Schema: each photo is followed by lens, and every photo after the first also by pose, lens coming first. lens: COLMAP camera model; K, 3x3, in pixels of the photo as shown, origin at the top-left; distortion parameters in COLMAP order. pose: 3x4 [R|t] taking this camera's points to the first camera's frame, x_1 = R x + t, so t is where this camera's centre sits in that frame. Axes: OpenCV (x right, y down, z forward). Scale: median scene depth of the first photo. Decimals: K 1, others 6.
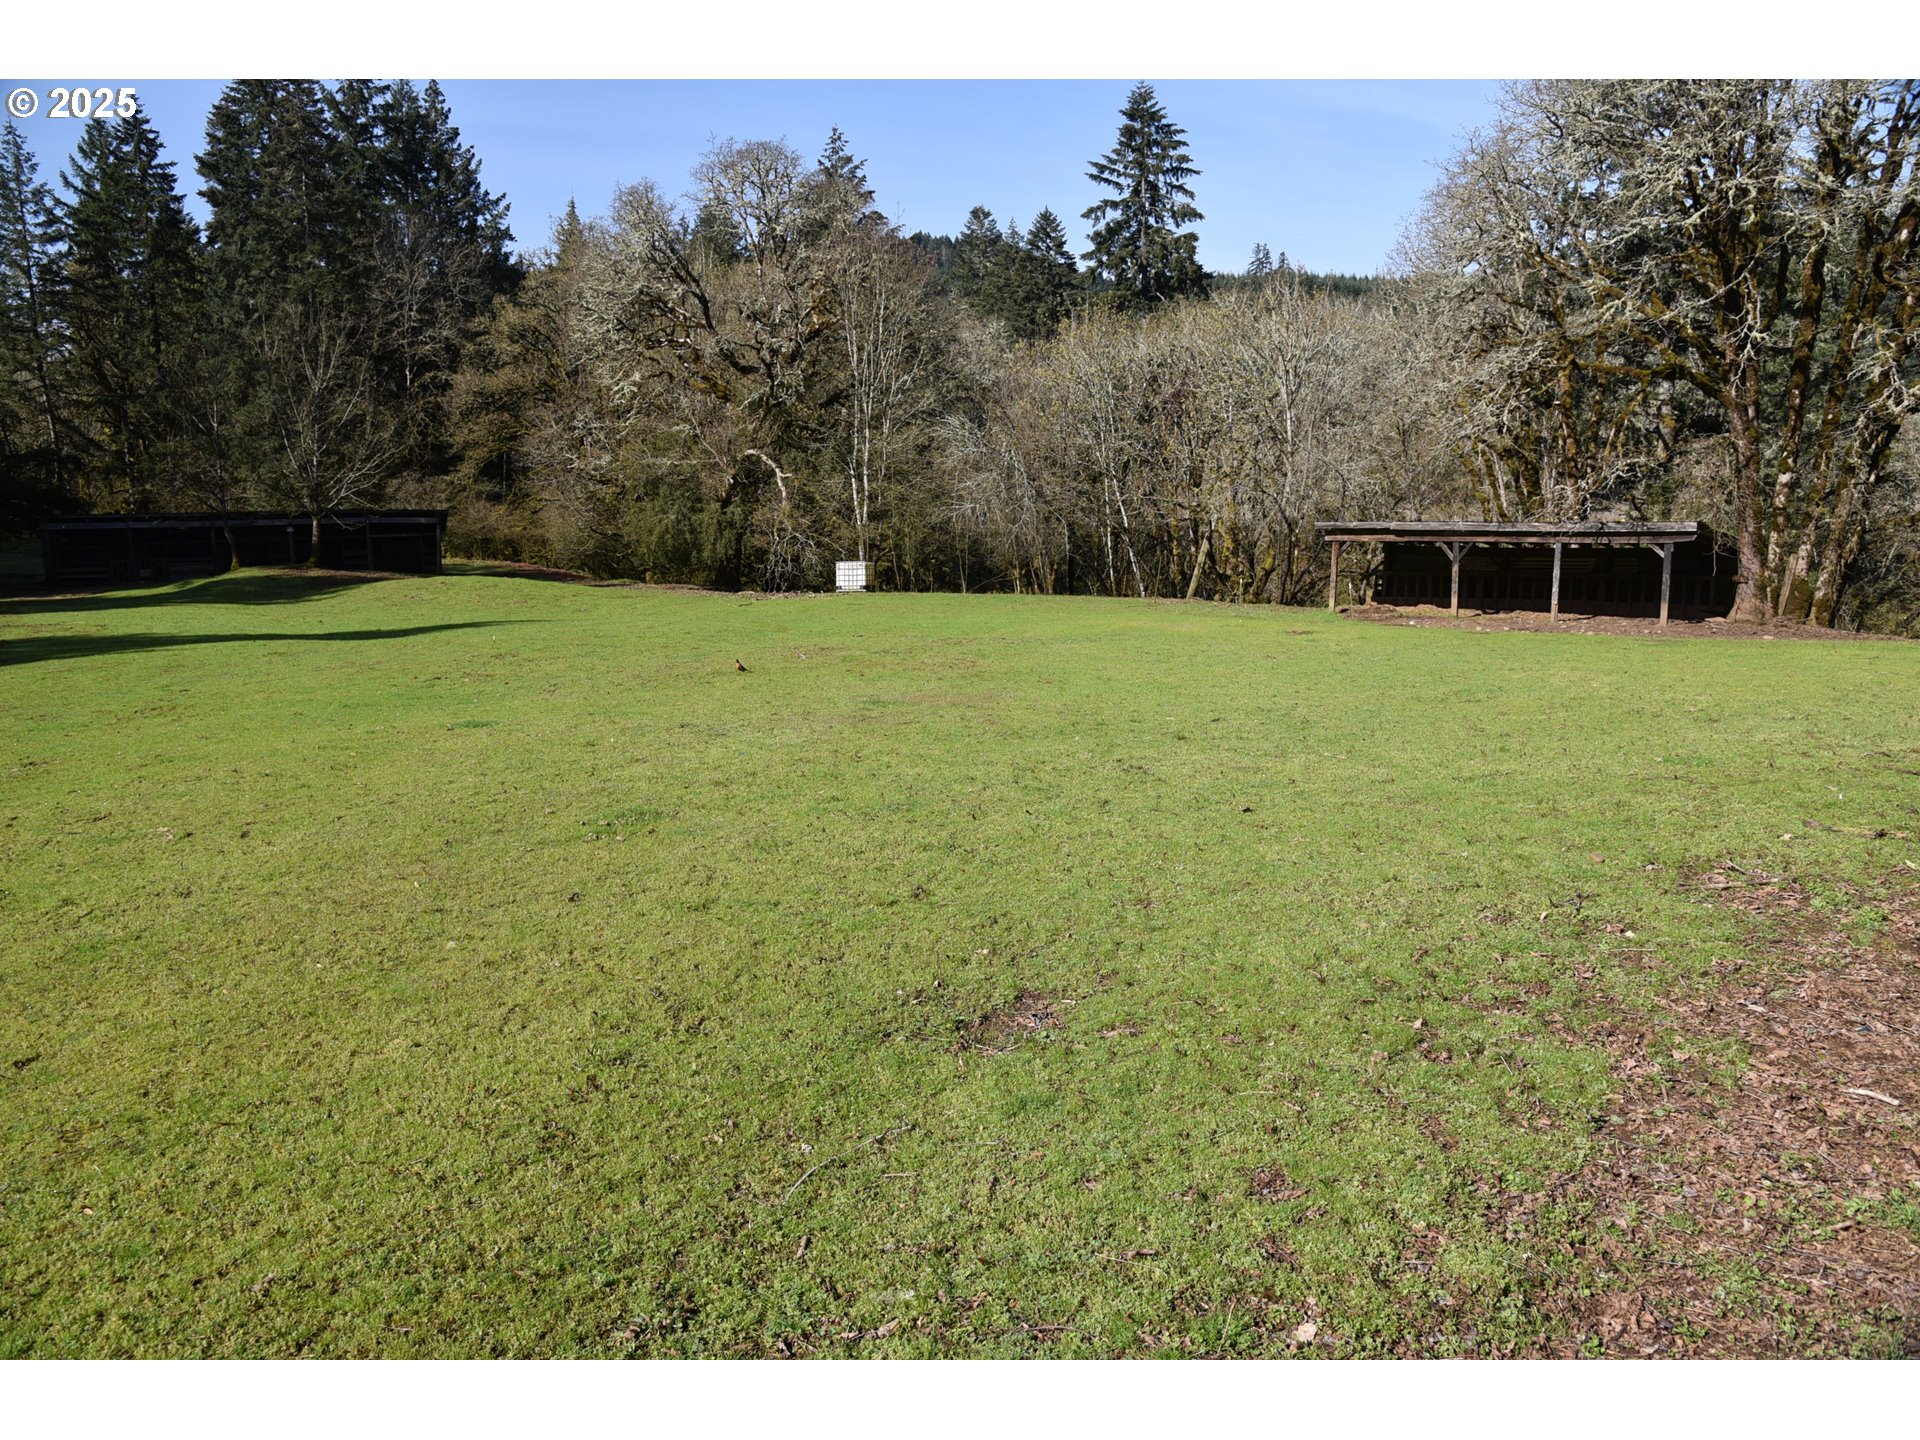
lens RADIAL K [[1305.3, 0, 960.0], [0, 1305.3, 720.0], [0, 0, 1]] dist [0.080323, -0.061747]
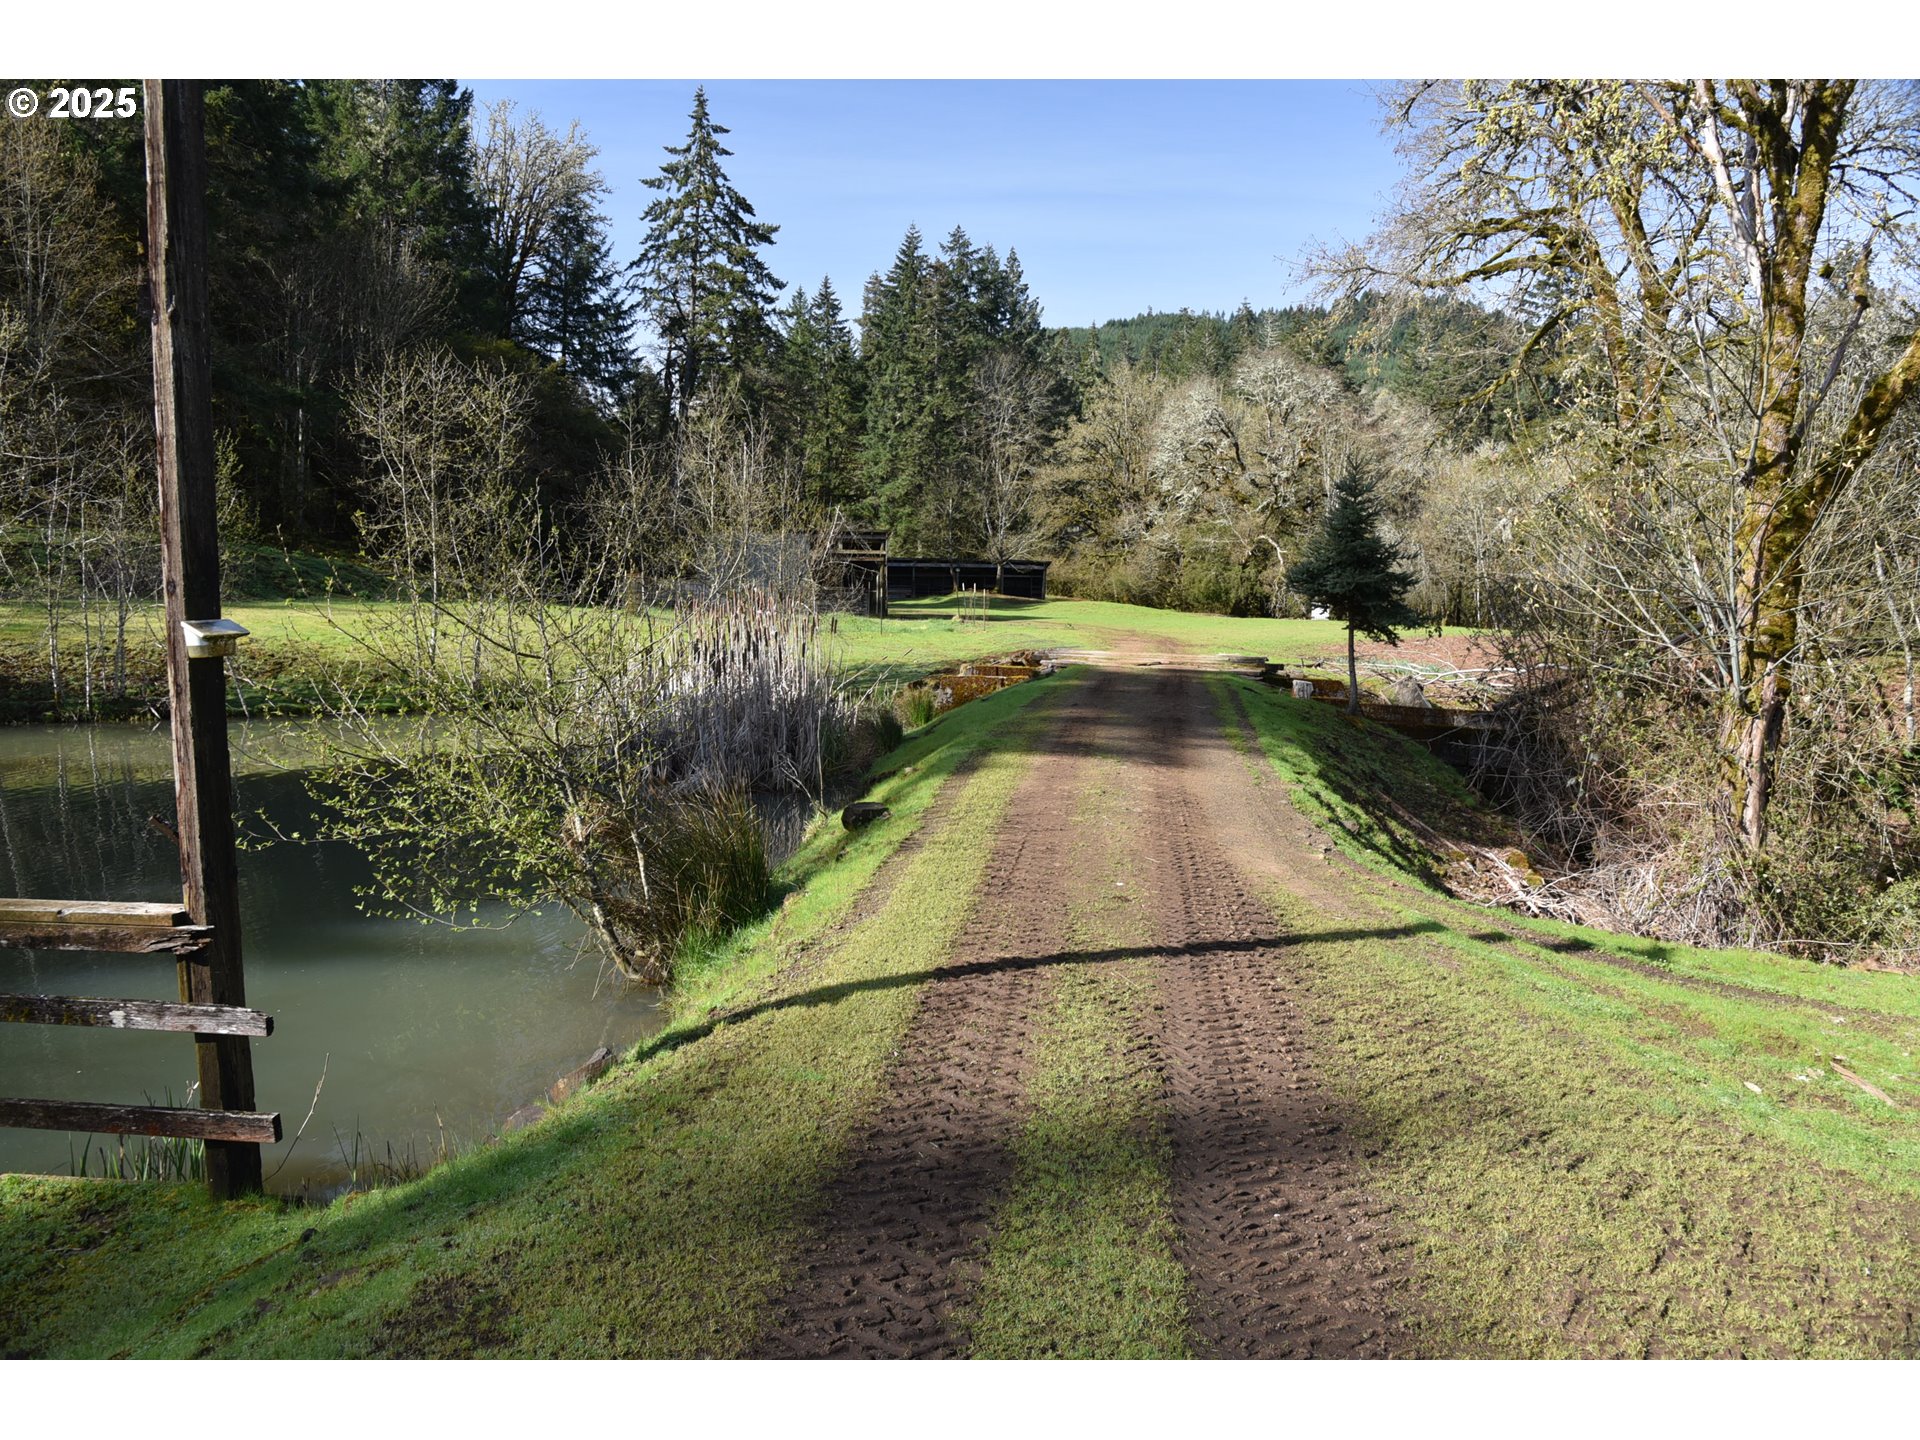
lens RADIAL K [[1329.2, 0, 960.0], [0, 1329.2, 720.0], [0, 0, 1]] dist [-0.089288, 0.067926]
pose [[0.952214, 0.070692, -0.297137, -0.004372], [-0.080159, 0.996586, -0.019782, 0.051359], [0.294724, 0.042655, 0.954630, -0.392174]]
